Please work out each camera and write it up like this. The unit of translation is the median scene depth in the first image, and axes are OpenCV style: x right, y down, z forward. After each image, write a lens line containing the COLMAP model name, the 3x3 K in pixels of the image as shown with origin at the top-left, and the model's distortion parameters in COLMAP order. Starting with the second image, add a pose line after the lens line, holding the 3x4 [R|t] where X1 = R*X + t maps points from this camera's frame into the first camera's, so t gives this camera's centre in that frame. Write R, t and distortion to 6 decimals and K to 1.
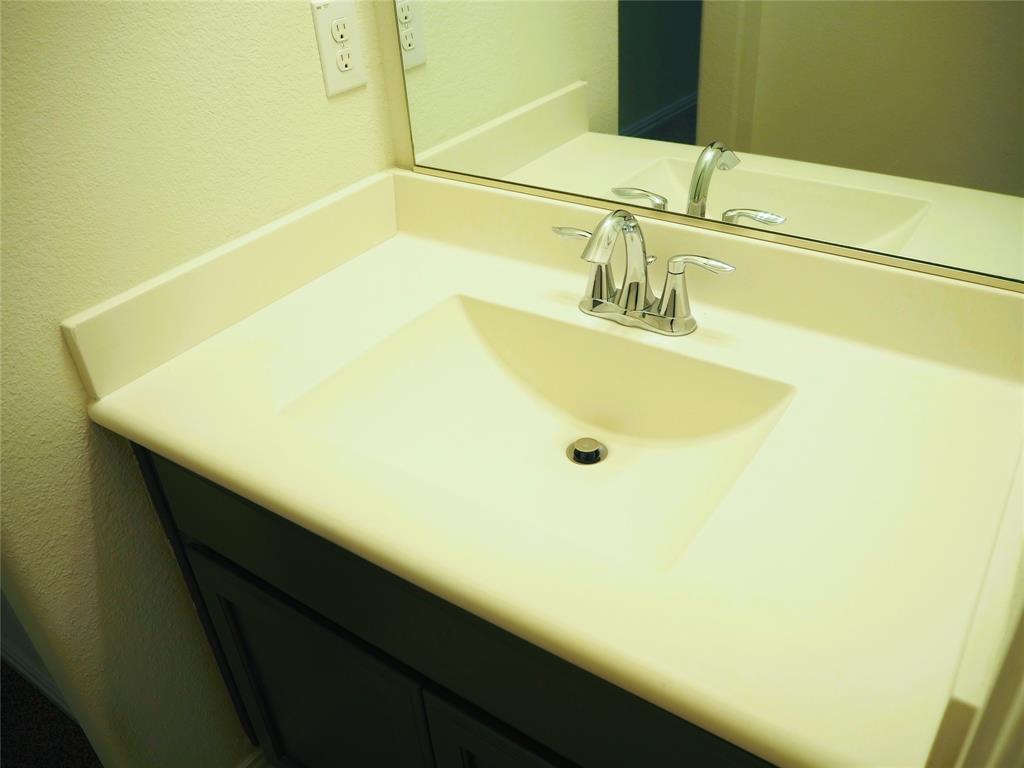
lens RADIAL K [[839.5, 0, 512.0], [0, 839.5, 384.0], [0, 0, 1]] dist [0.049968, 0.001770]
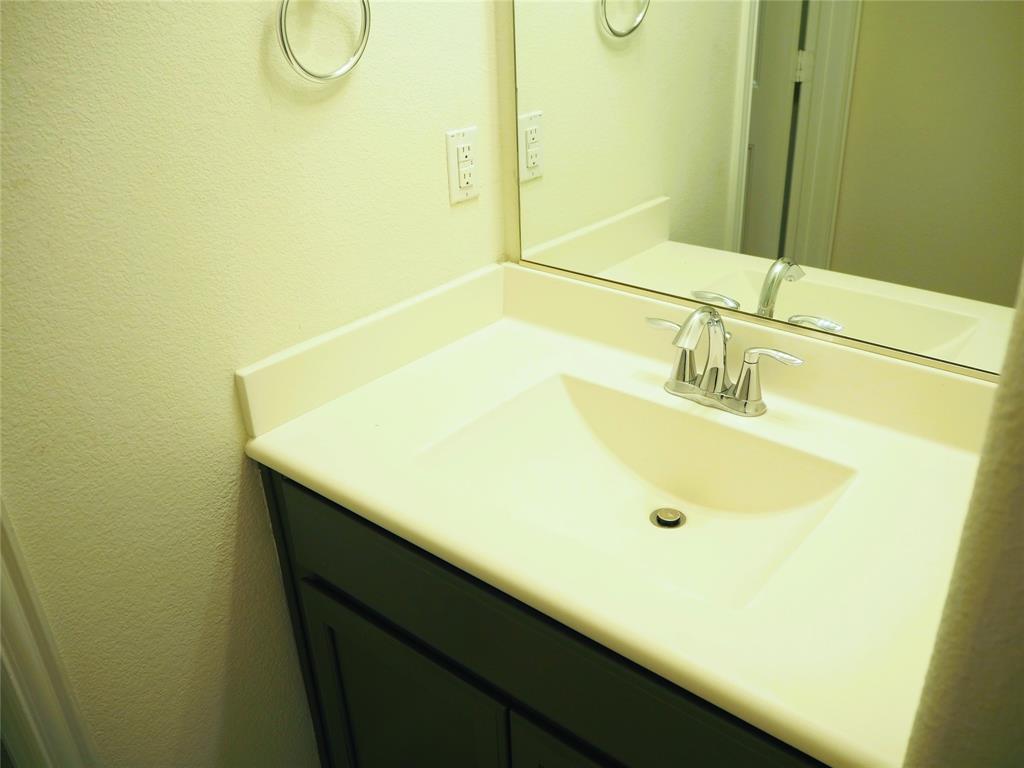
lens RADIAL K [[857.6, 0, 512.0], [0, 857.6, 384.0], [0, 0, 1]] dist [-0.057111, 0.020939]
pose [[0.996250, 0.066160, -0.055753, -0.064454], [-0.072030, 0.991223, -0.110856, 0.050165], [0.047929, 0.114456, 0.992271, -0.182295]]
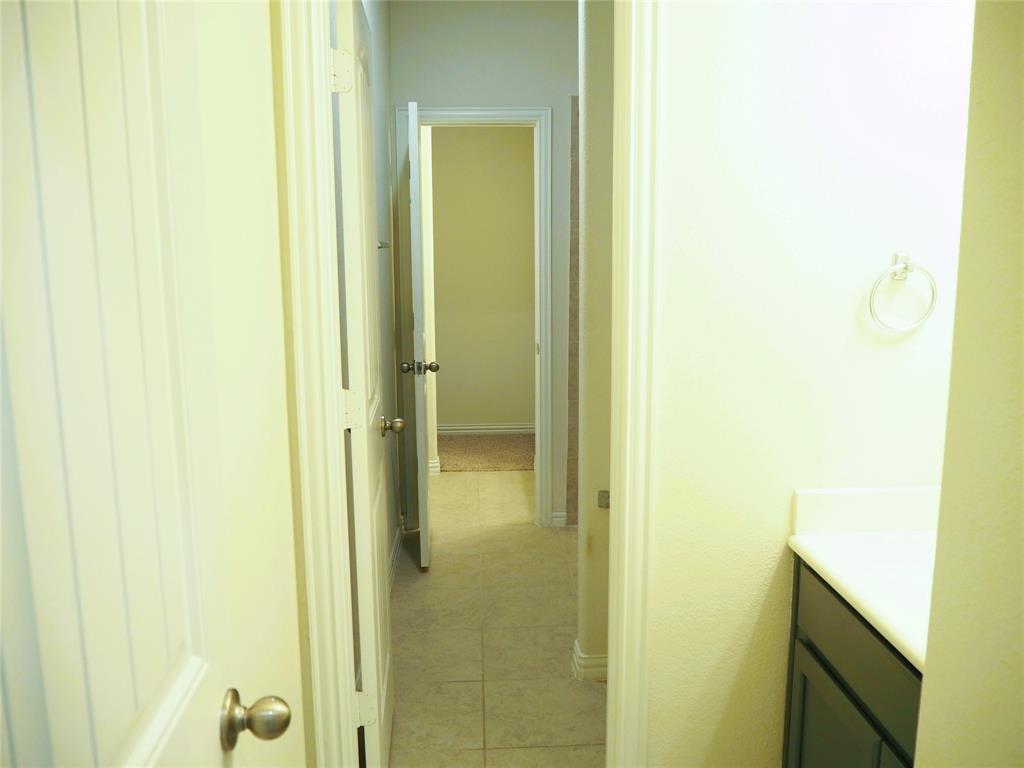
lens RADIAL K [[857.6, 0, 512.0], [0, 857.6, 384.0], [0, 0, 1]] dist [-0.057111, 0.020939]
pose [[0.615403, 0.191405, -0.764619, 0.516631], [-0.456461, 0.877391, -0.147747, 0.291303], [0.642590, 0.439943, 0.627318, -0.755818]]
